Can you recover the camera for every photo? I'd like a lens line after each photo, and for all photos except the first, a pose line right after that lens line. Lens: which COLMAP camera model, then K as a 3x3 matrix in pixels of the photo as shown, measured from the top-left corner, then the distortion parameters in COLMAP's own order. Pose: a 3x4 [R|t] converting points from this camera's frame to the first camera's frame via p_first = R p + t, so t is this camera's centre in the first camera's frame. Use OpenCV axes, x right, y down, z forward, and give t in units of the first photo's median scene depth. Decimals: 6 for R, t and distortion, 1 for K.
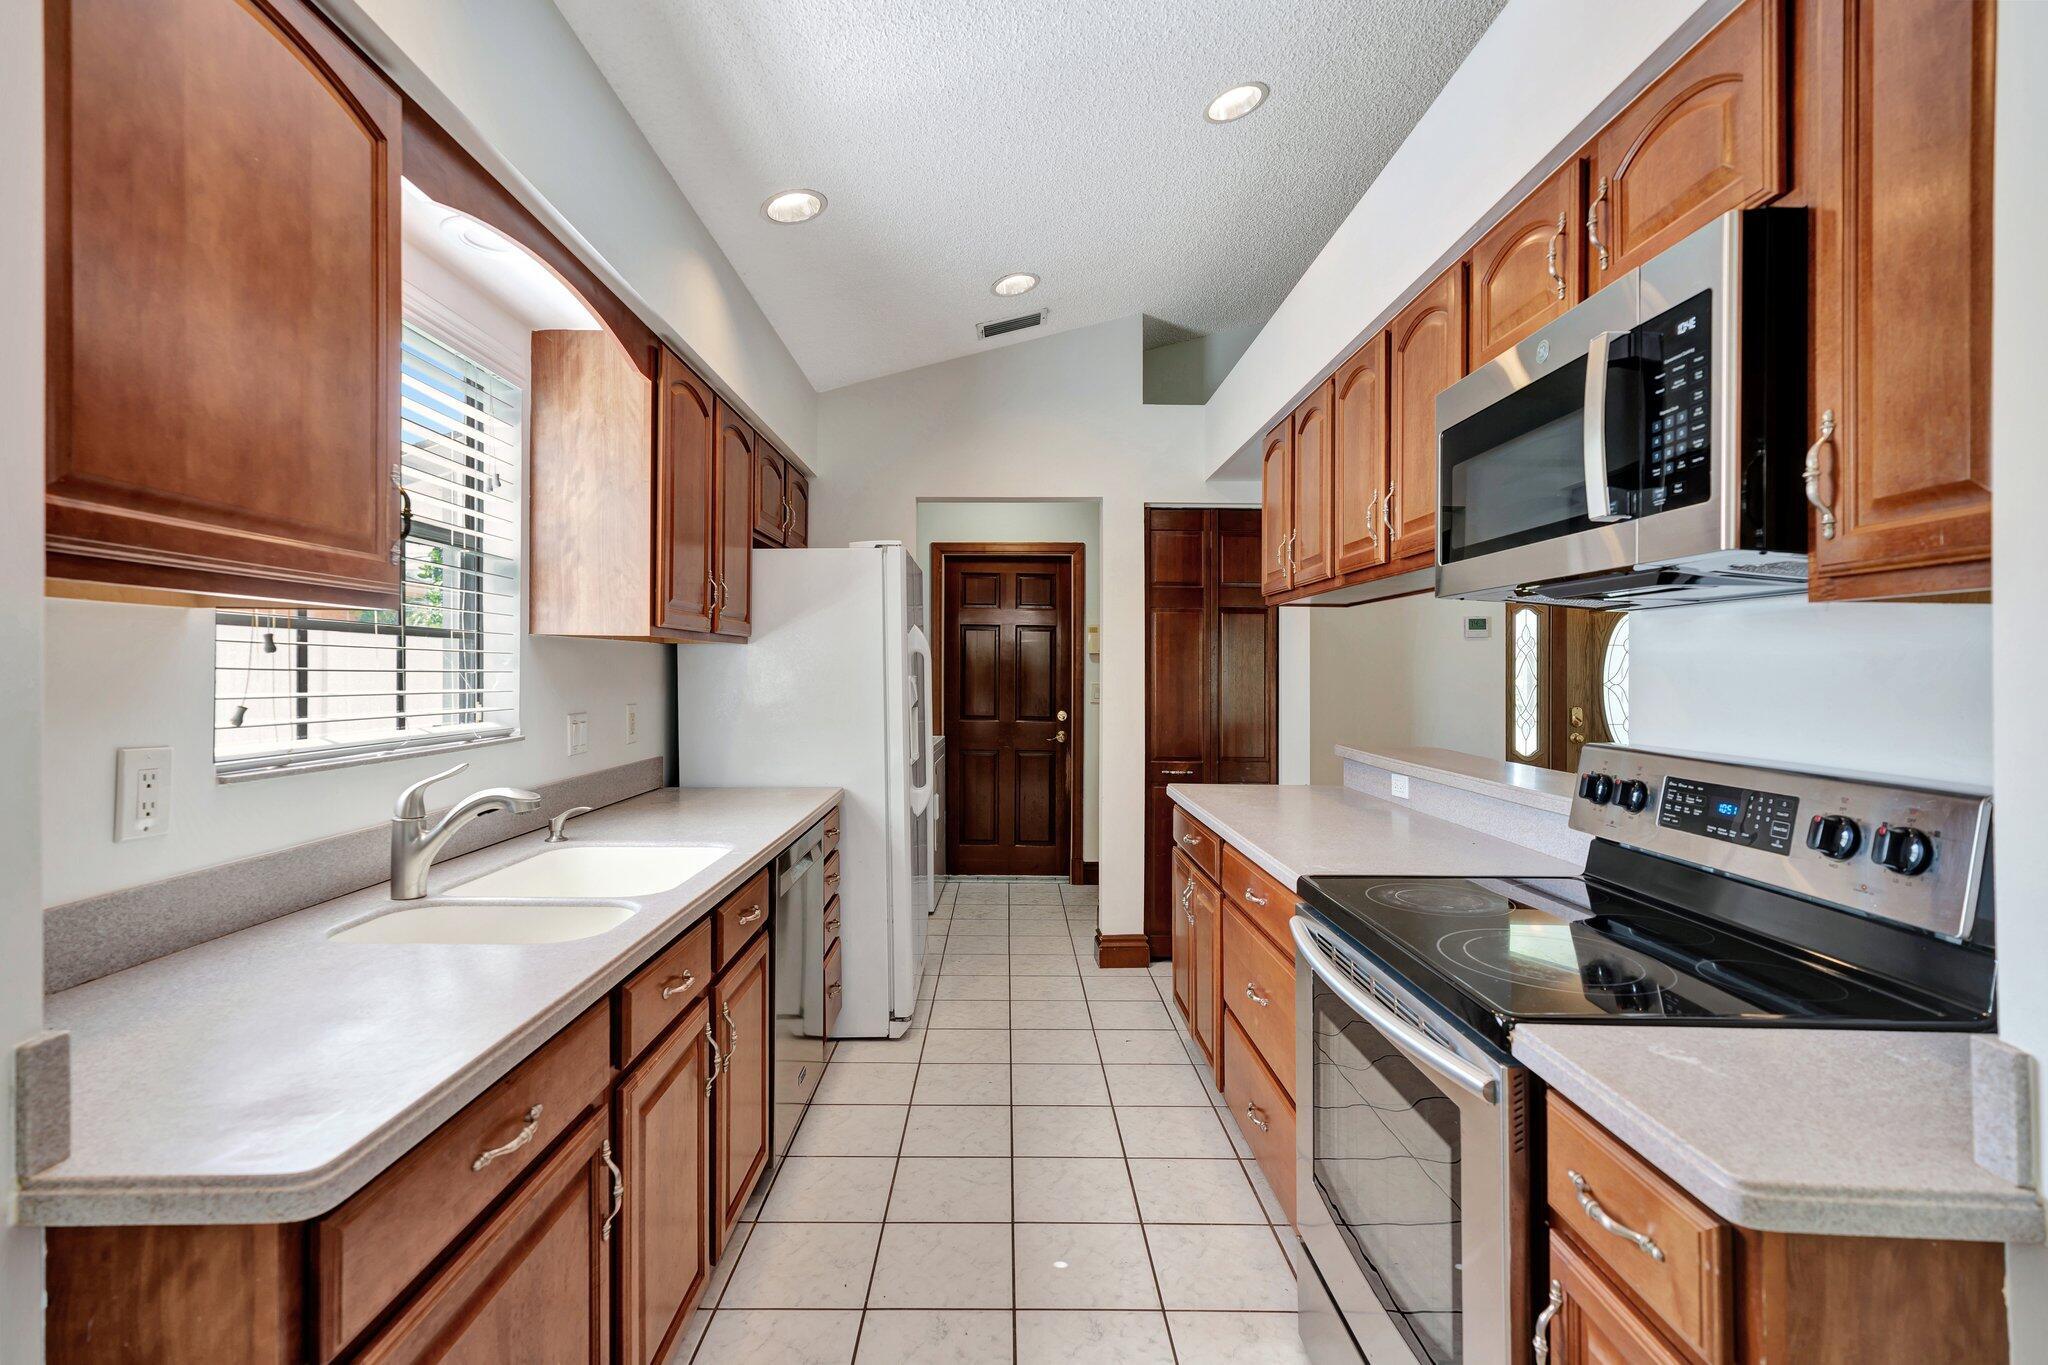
lens RADIAL K [[925.2, 0, 1032.8], [0, 925.2, 663.1], [0, 0, 1]] dist [-0.013327, 0.005998]
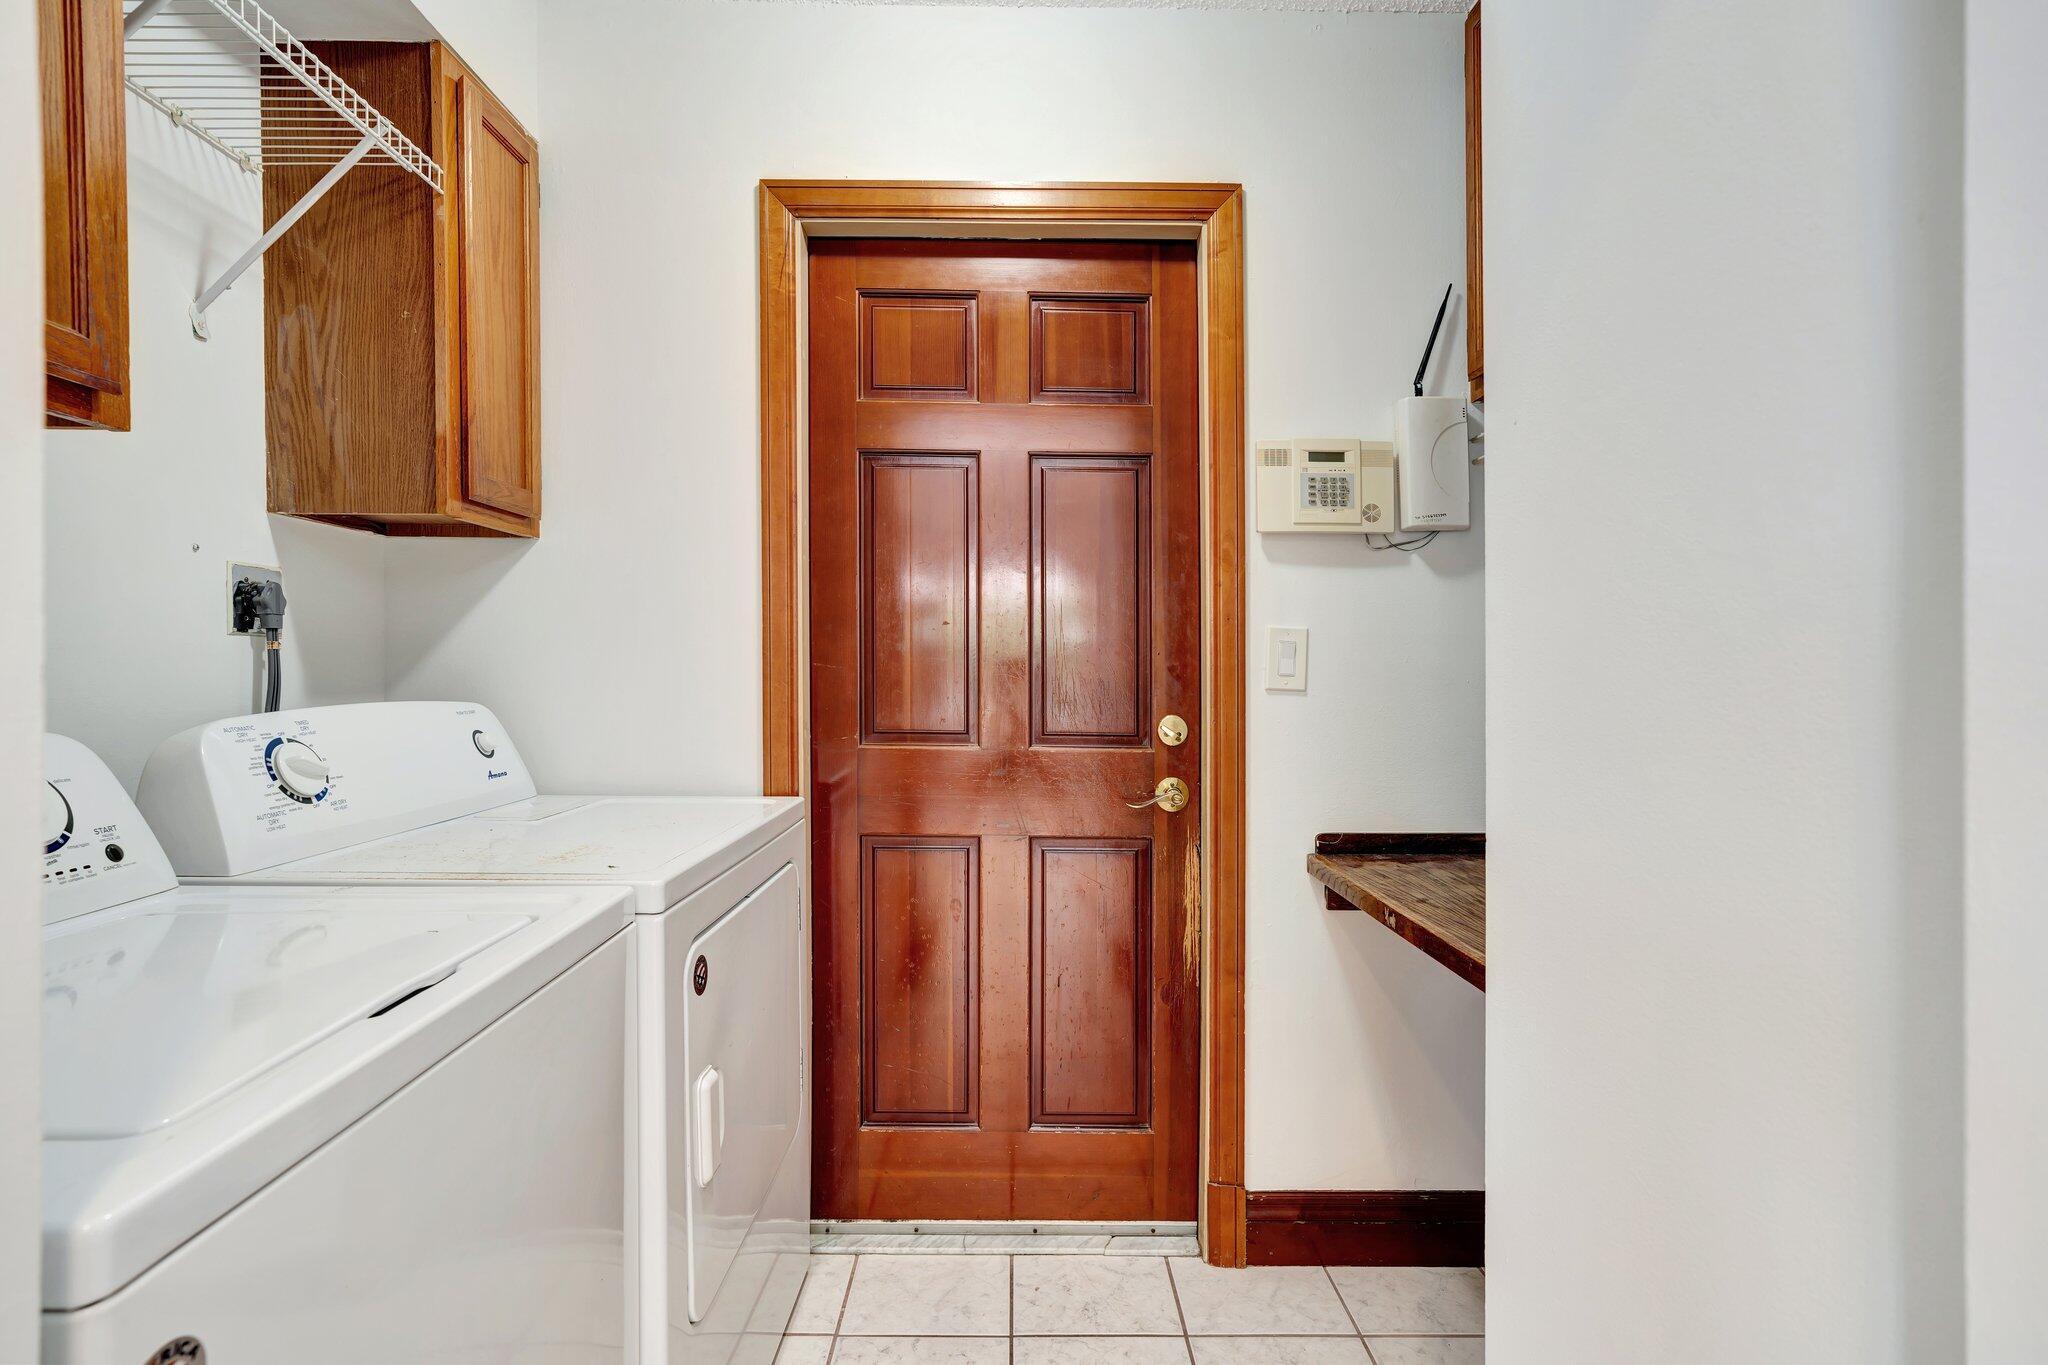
lens RADIAL K [[1004.2, 0, 1016.4], [0, 1004.2, 667.2], [0, 0, 1]] dist [-0.006418, 0.002823]
pose [[0.999921, -0.006148, -0.010951, -0.036166], [0.006396, 0.999720, 0.022798, 0.051123], [0.010808, -0.022866, 0.999680, 1.251460]]
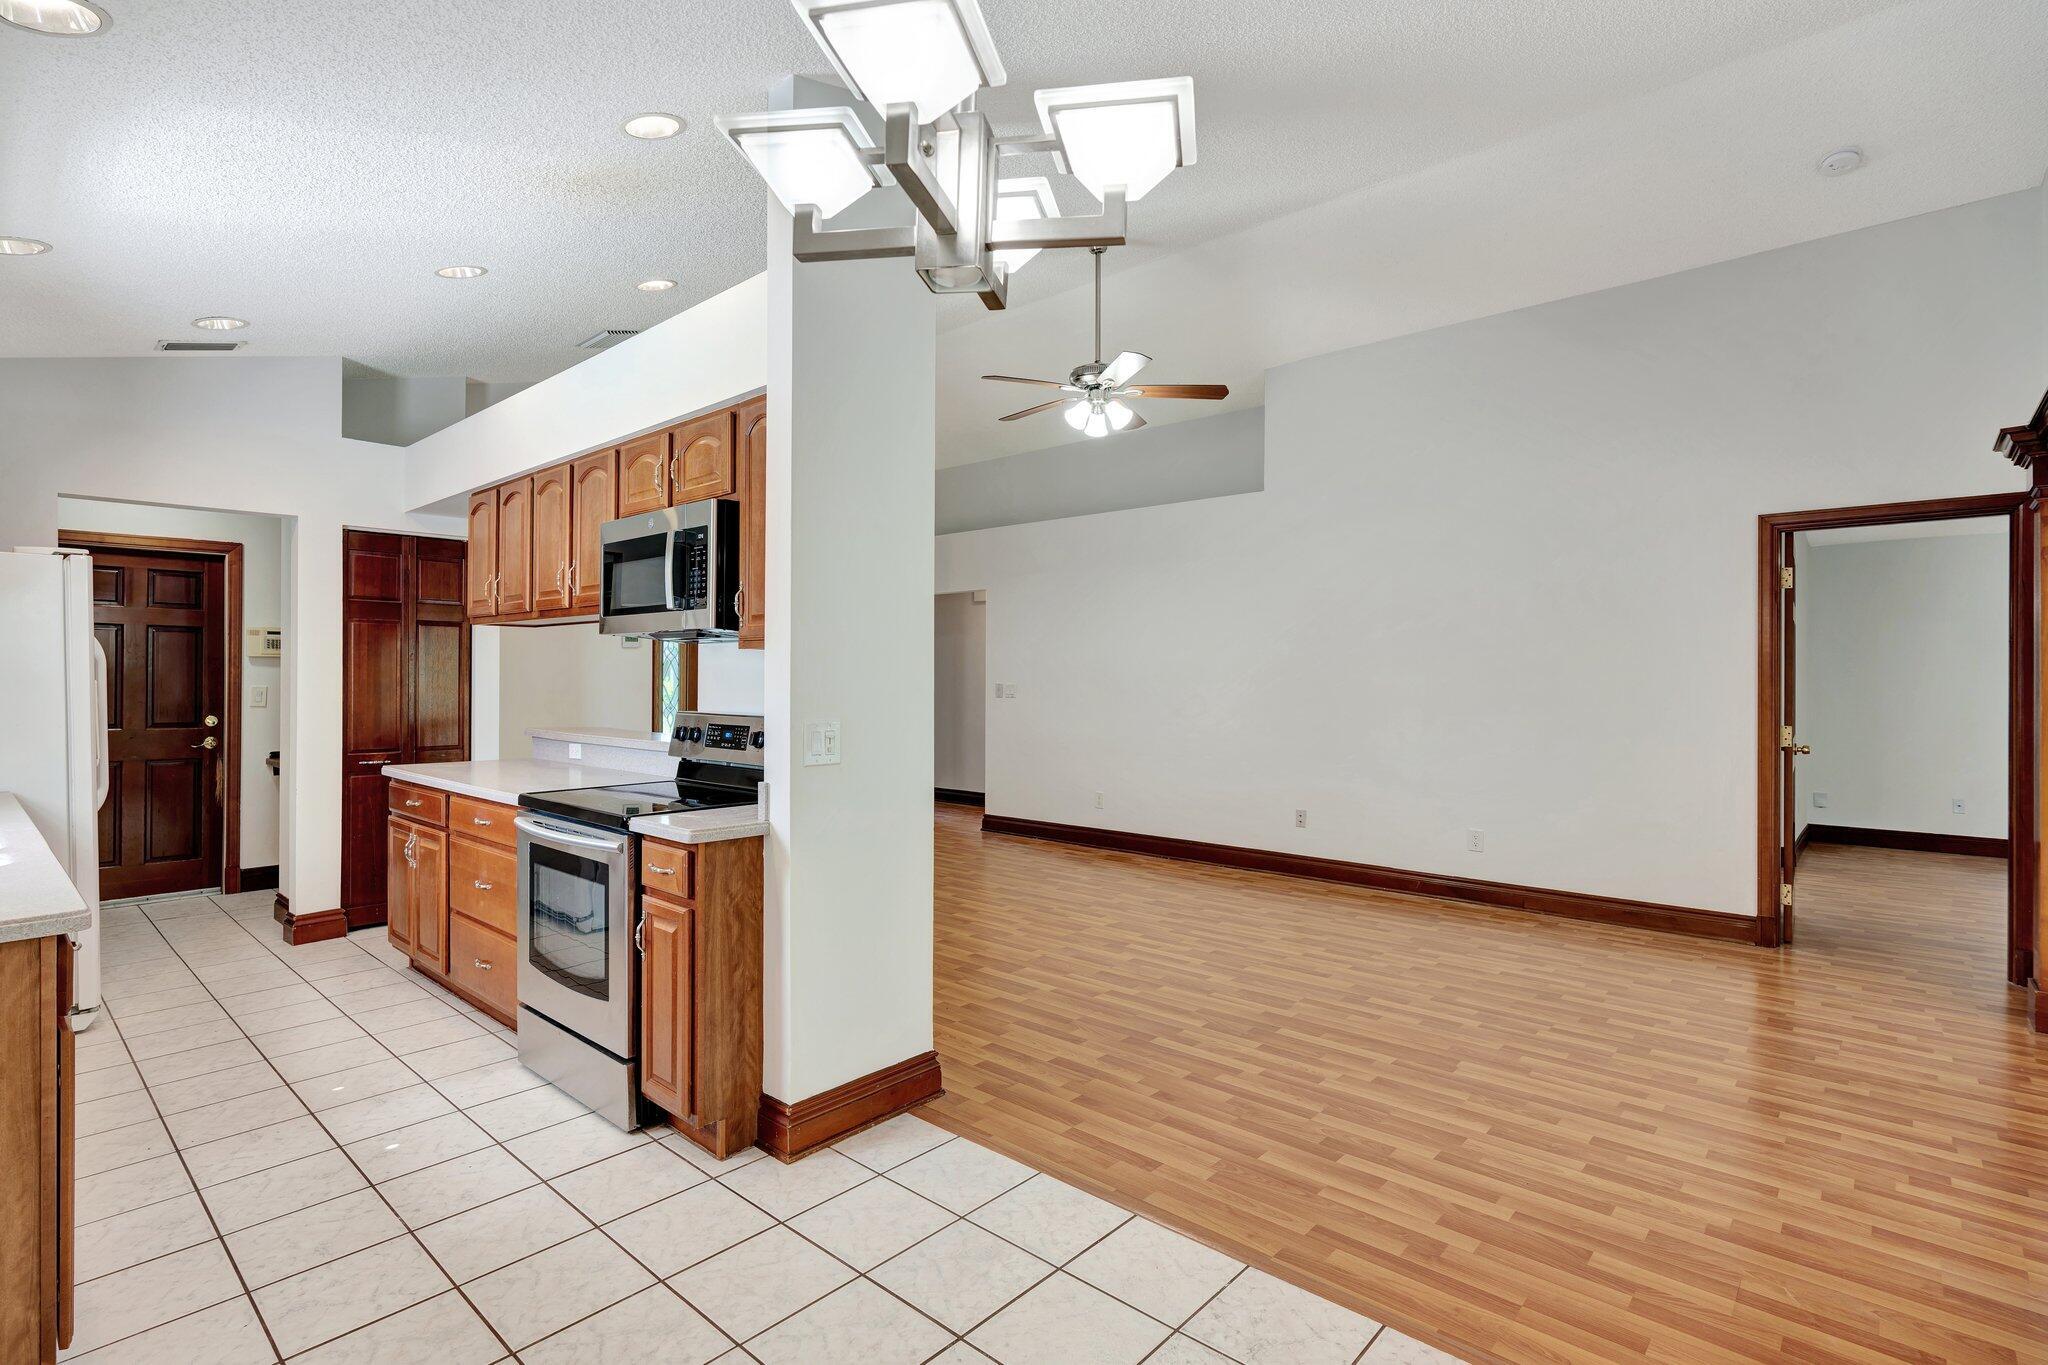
lens RADIAL K [[1004.2, 0, 1032.6], [0, 1004.2, 661.6], [0, 0, 1]] dist [-0.006418, 0.002823]
pose [[0.684458, 0.004991, 0.729035, -0.274709], [-0.003653, 0.999987, -0.003417, -0.008339], [-0.729043, -0.000324, 0.684467, -0.637985]]
